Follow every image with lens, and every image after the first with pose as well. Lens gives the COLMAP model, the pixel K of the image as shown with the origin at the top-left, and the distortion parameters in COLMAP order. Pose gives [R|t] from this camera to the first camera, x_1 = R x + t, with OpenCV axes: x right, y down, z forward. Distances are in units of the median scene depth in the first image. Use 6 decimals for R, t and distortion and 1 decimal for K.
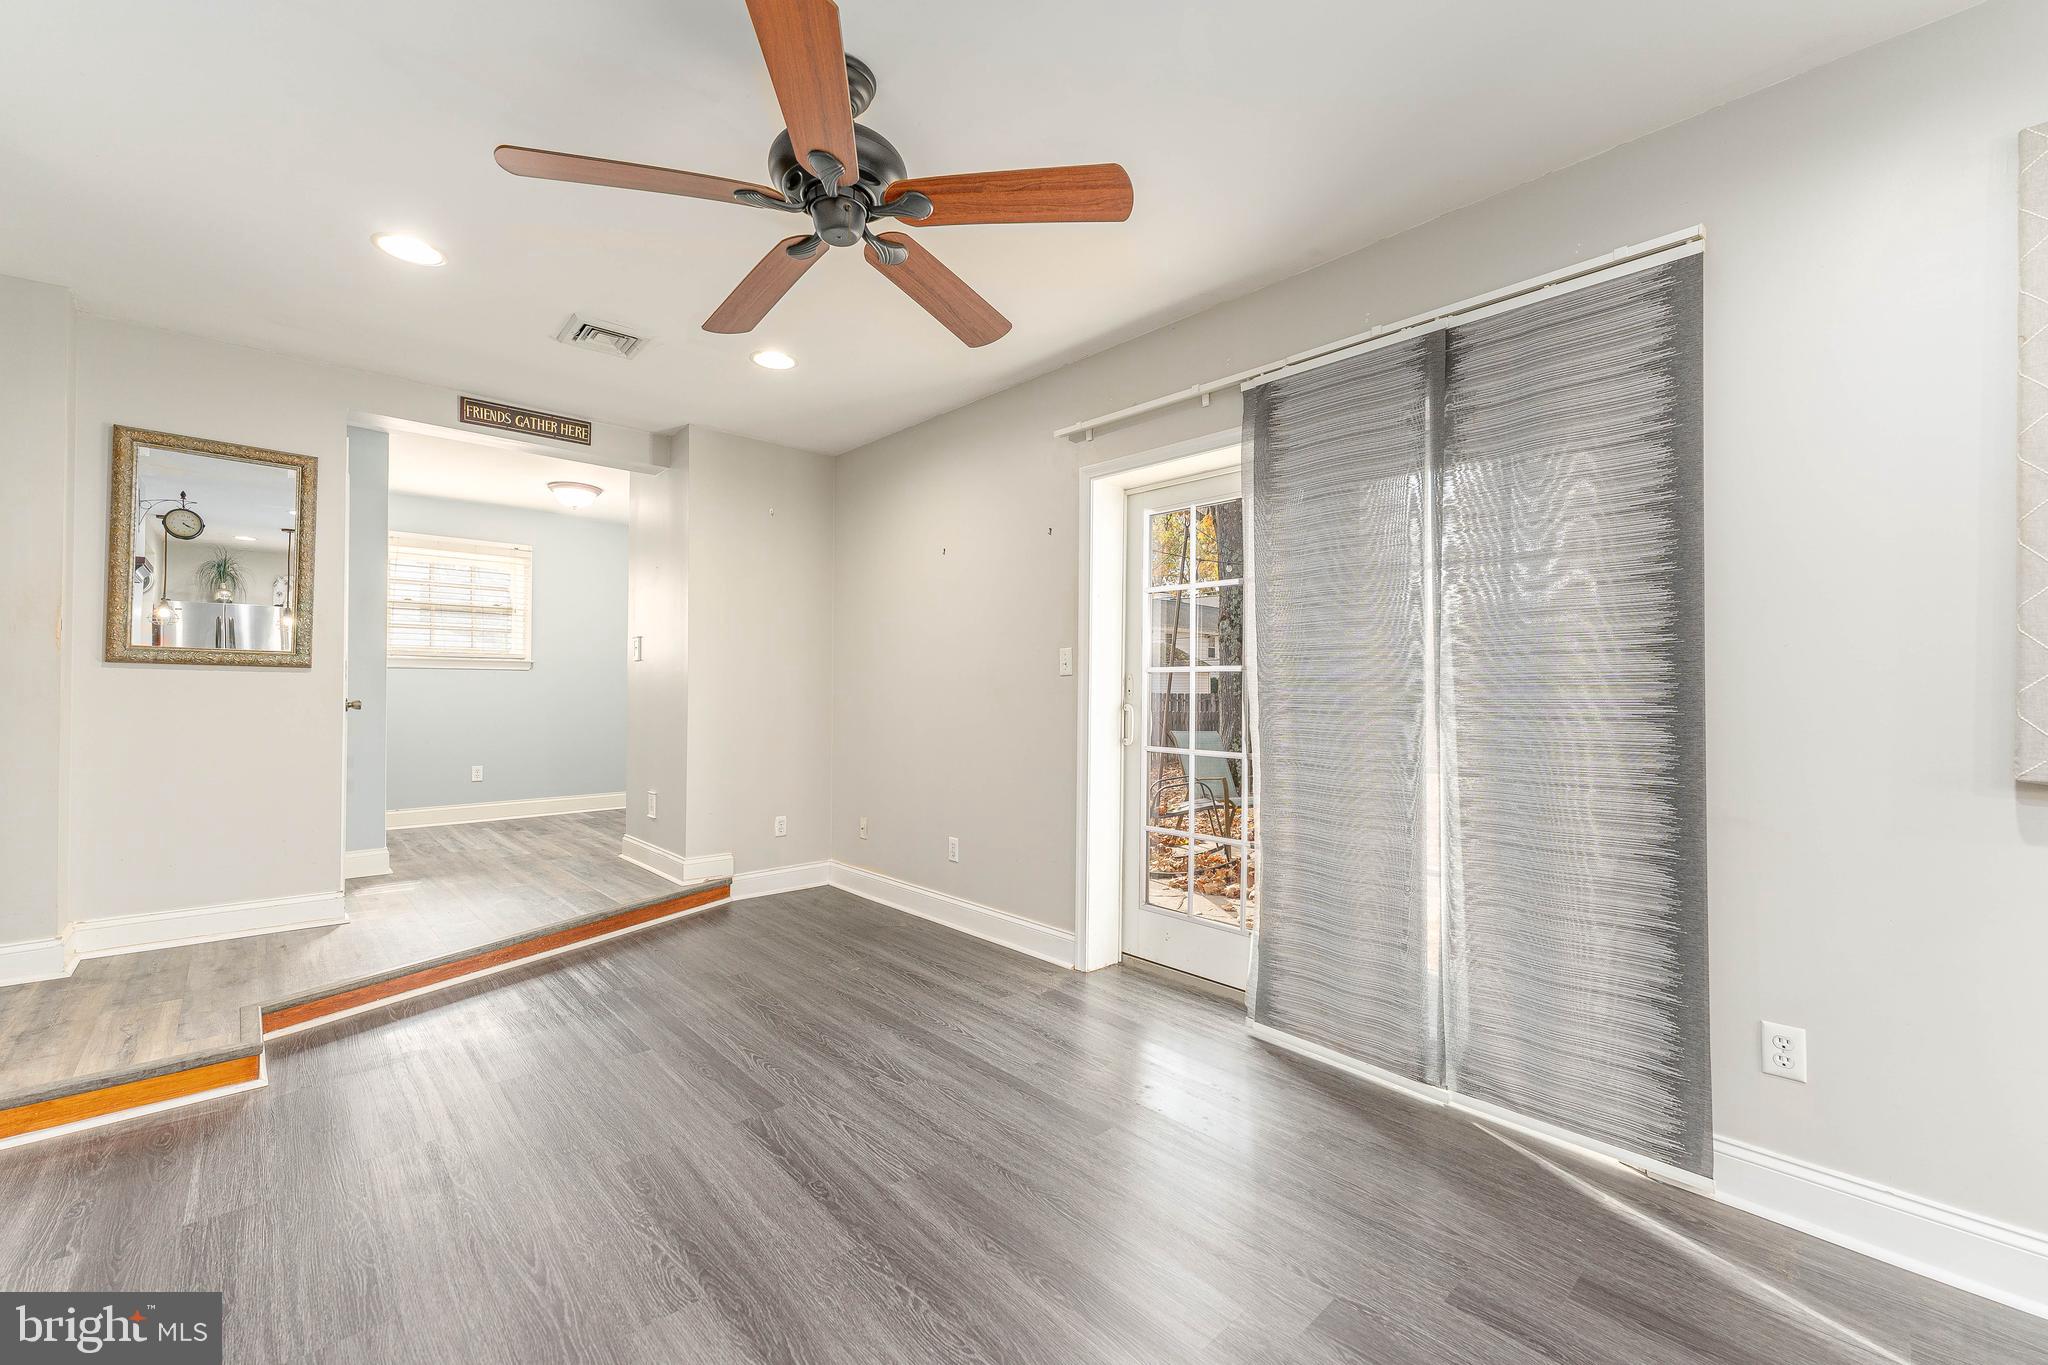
lens RADIAL K [[830.8, 0, 1023.7], [0, 830.8, 684.4], [0, 0, 1]] dist [0.001904, 0.000340]
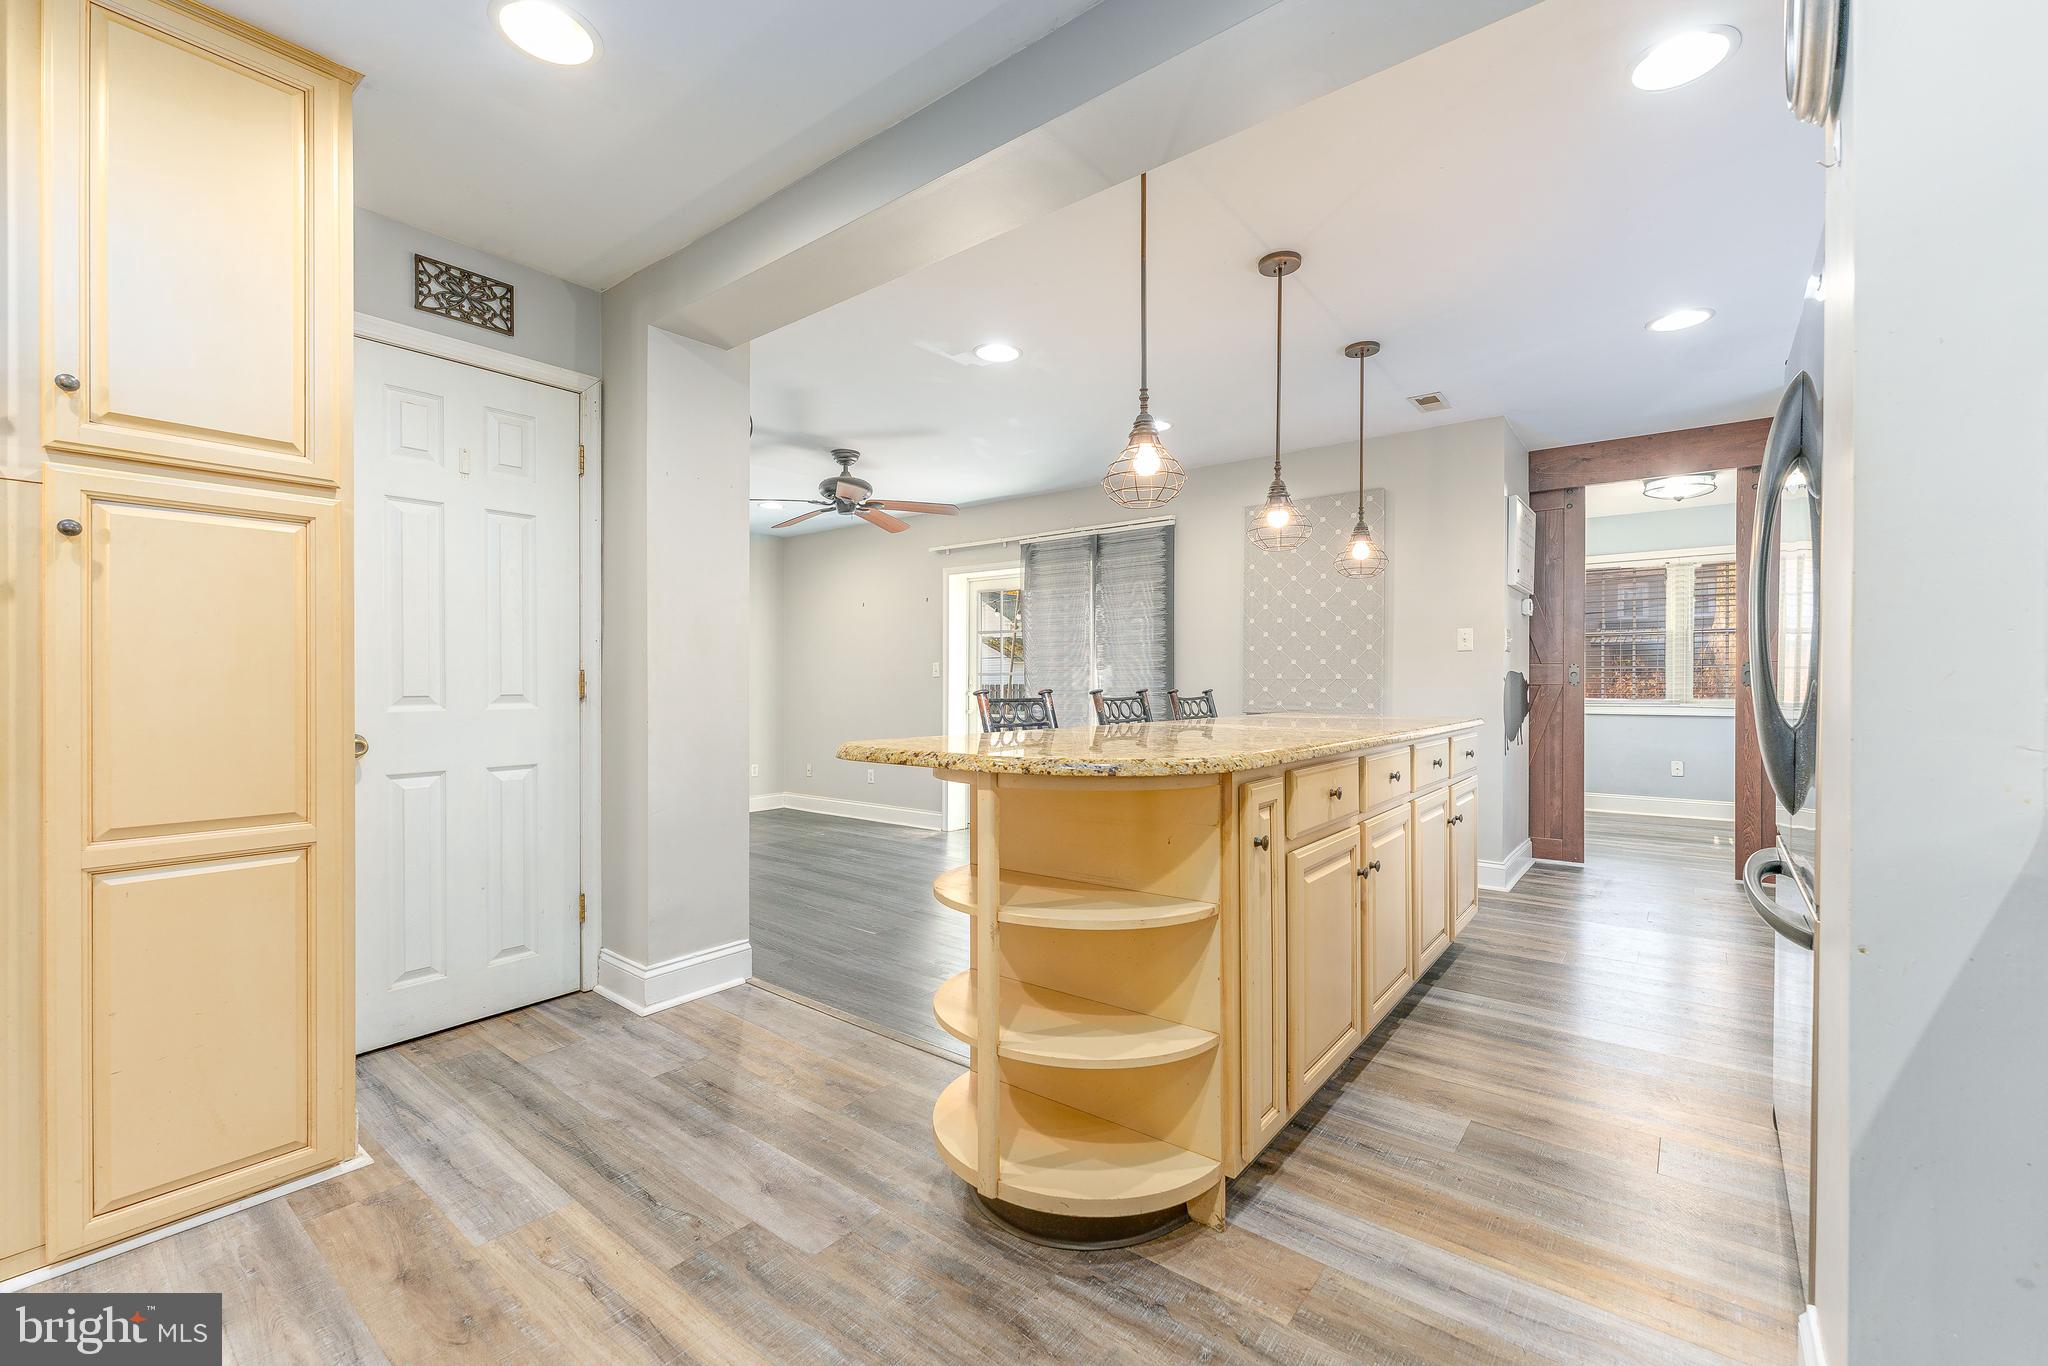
lens RADIAL K [[852.4, 0, 1032.9], [0, 852.4, 685.7], [0, 0, 1]] dist [0.010293, -0.000025]
pose [[0.983711, -0.005435, 0.179675, -0.117460], [0.003495, 0.999932, 0.011114, -0.018184], [-0.179724, -0.010305, 0.983663, -1.366639]]
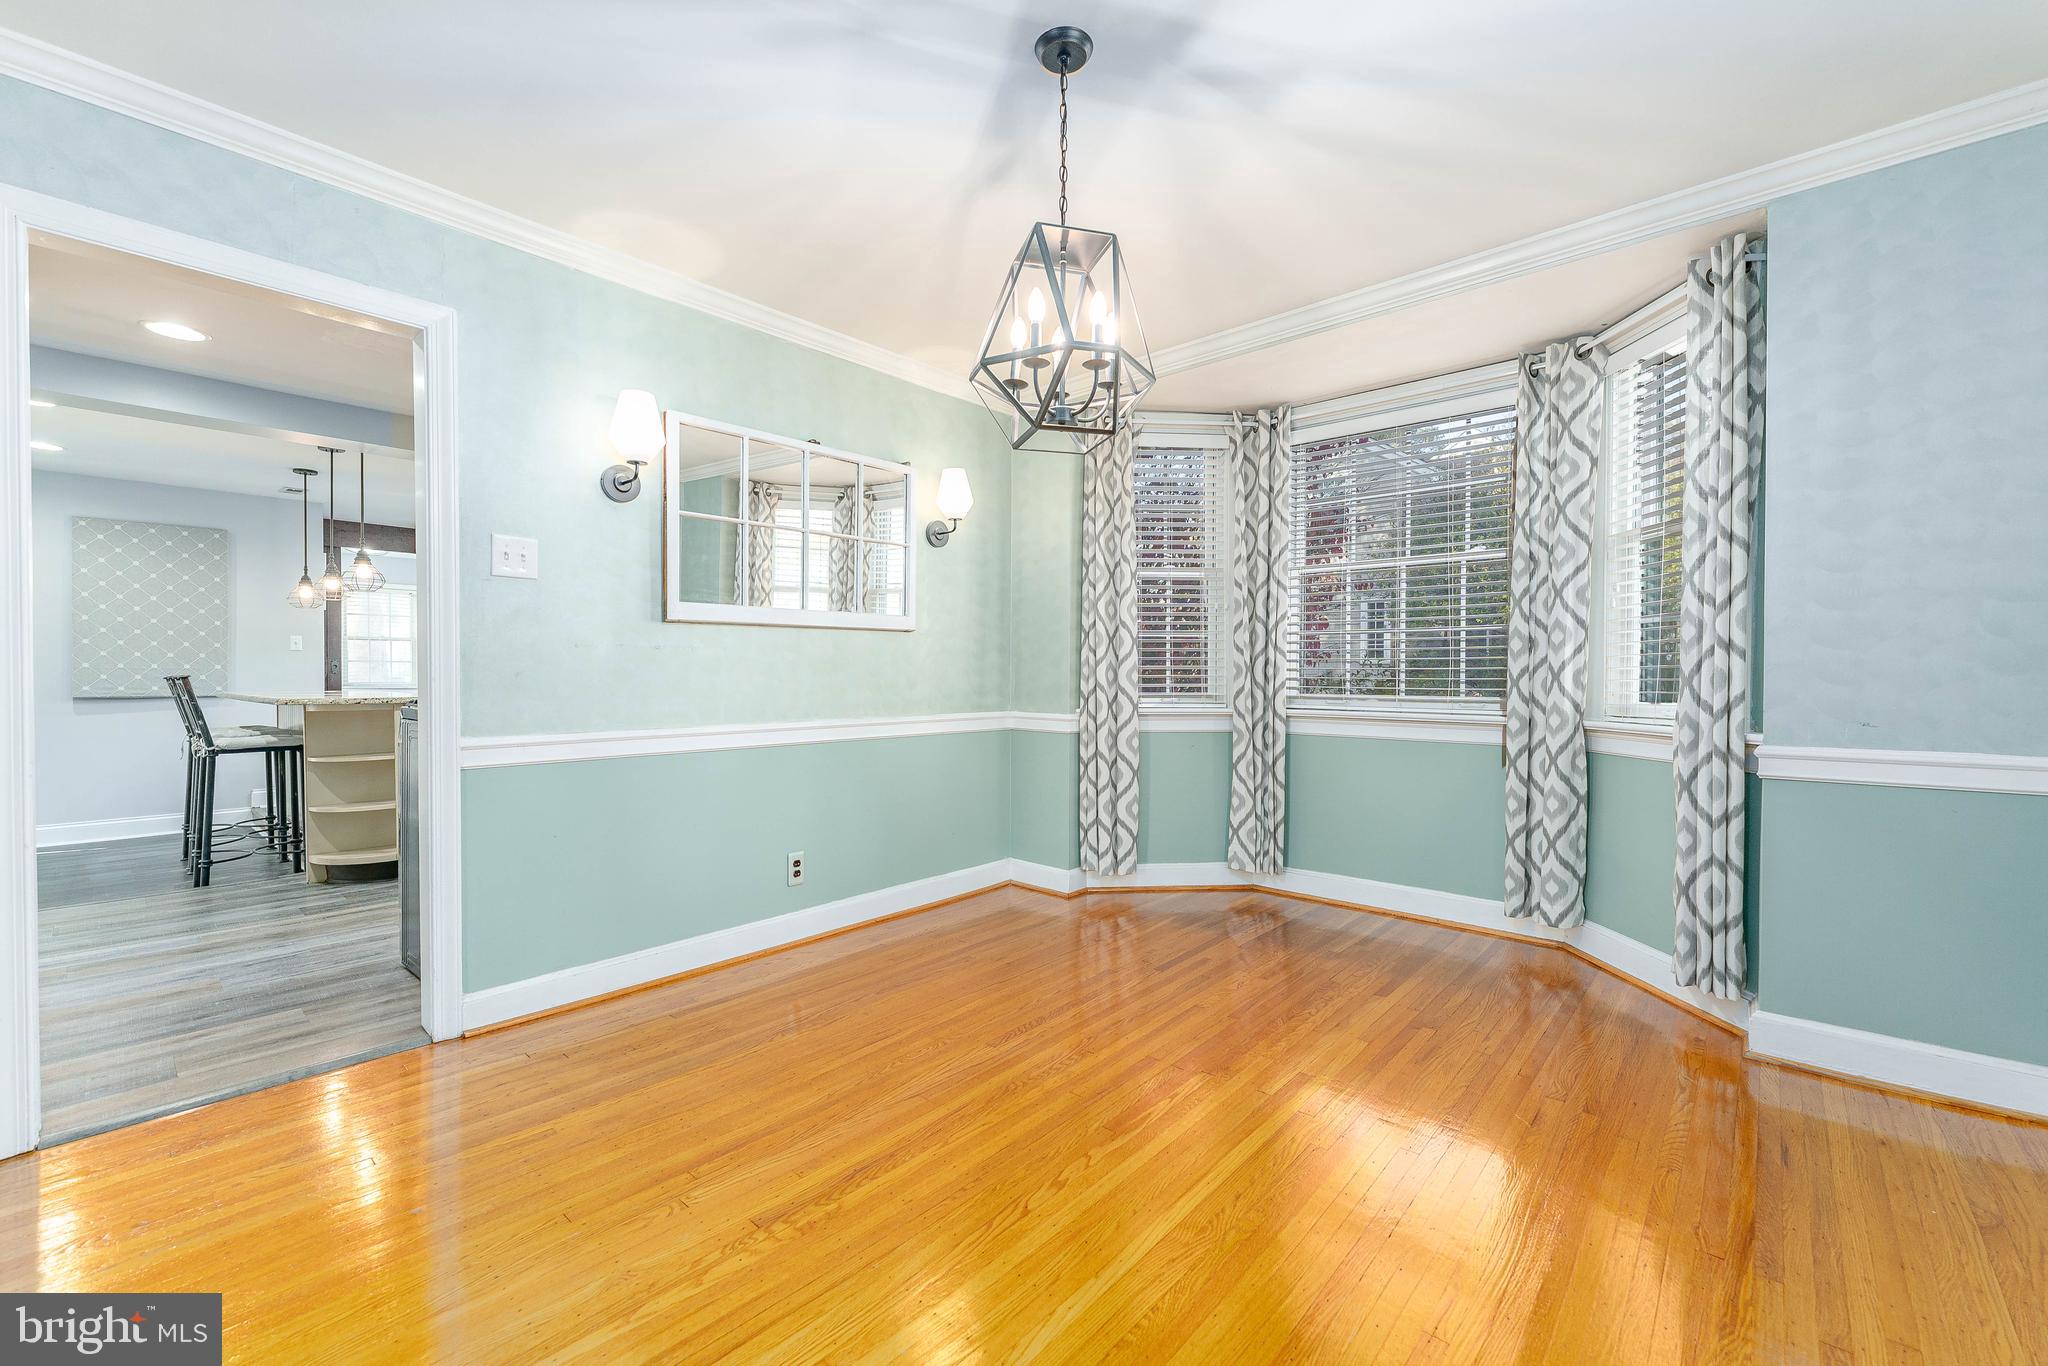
lens RADIAL K [[838.3, 0, 1024.0], [0, 838.3, 683.0], [0, 0, 1]] dist [-0.000123, -0.000618]
pose [[-0.102640, -0.016608, 0.994580, -1.898259], [-0.007841, 0.999843, 0.015887, -0.024648], [-0.994688, -0.006168, -0.102754, -1.822899]]
